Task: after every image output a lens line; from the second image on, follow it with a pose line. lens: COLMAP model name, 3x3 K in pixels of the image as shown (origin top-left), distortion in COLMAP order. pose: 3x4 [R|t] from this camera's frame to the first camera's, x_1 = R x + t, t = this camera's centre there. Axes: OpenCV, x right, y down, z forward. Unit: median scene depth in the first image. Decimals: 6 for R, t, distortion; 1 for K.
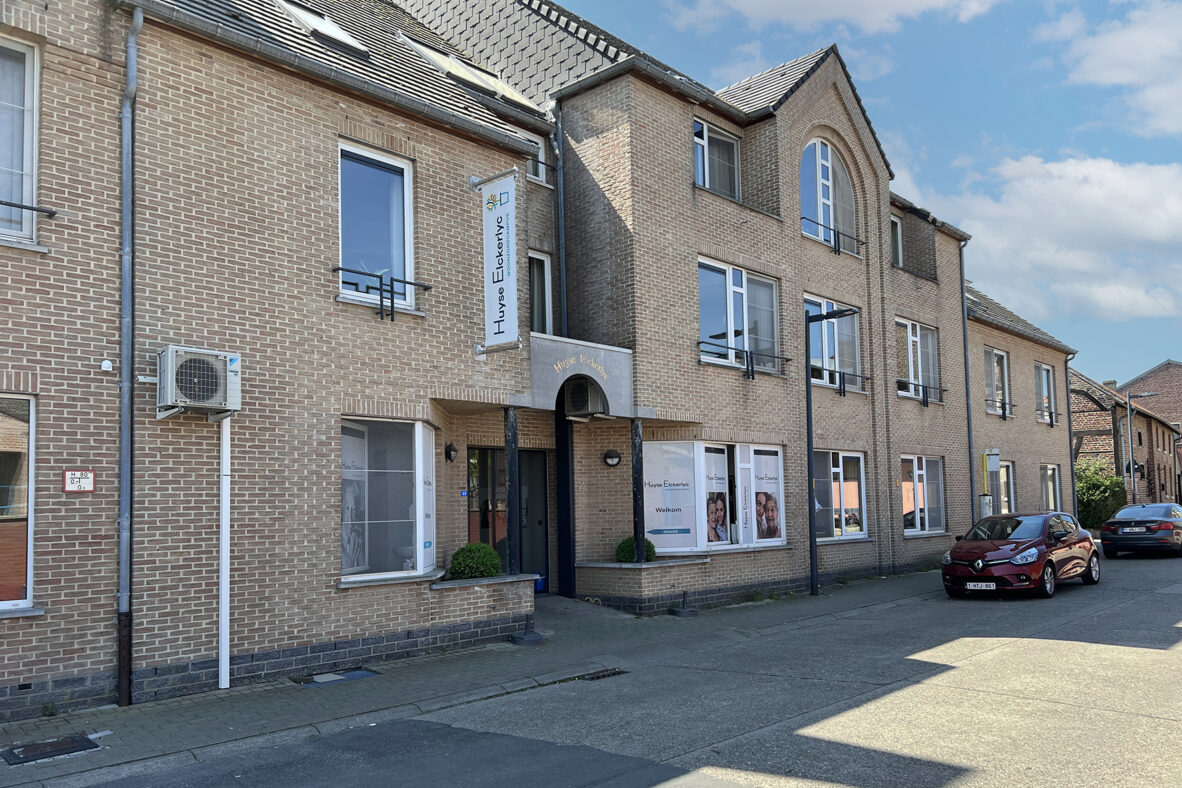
lens RADIAL K [[903.8, 0, 591.0], [0, 903.8, 394.0], [0, 0, 1]] dist [0.000577, 0.001112]
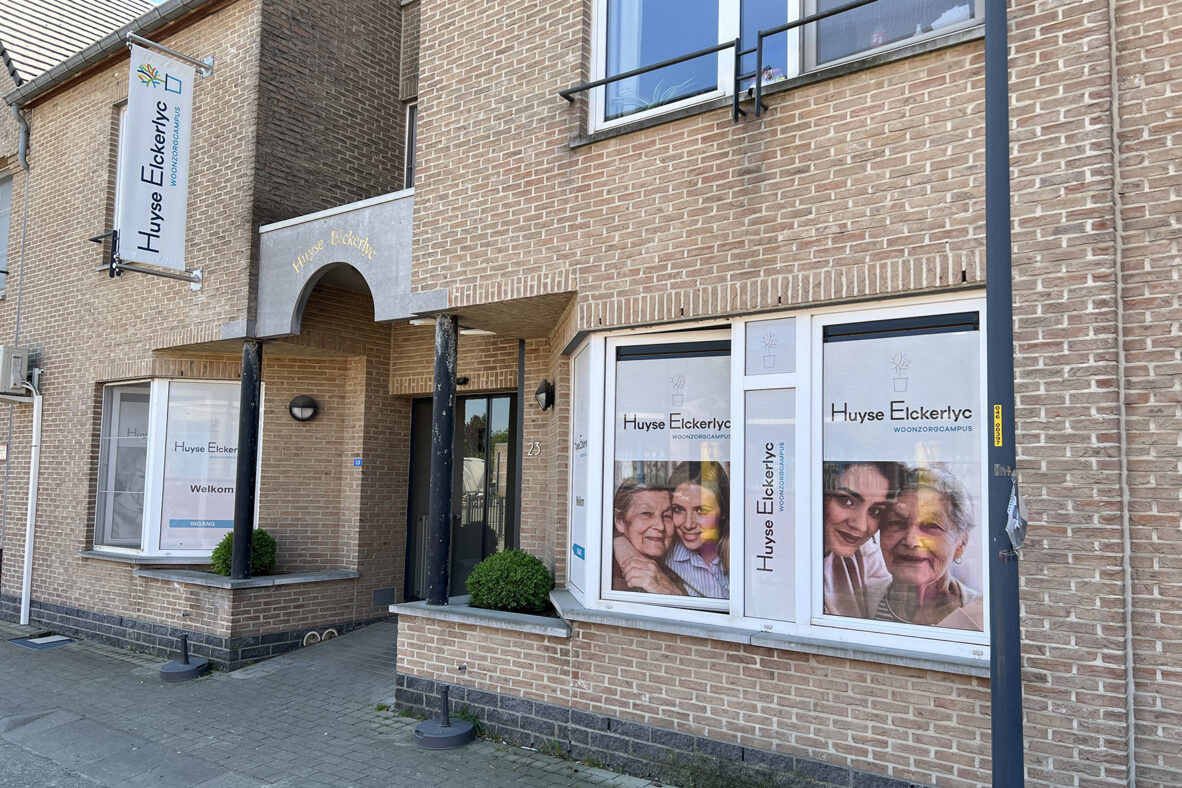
lens RADIAL K [[857.2, 0, 591.0], [0, 857.2, 394.0], [0, 0, 1]] dist [-0.002173, -0.003094]
pose [[0.144968, -0.075659, -0.986539, 0.536140], [0.106361, 0.992486, -0.060485, 0.109663], [0.983703, -0.096161, 0.151926, 1.018219]]
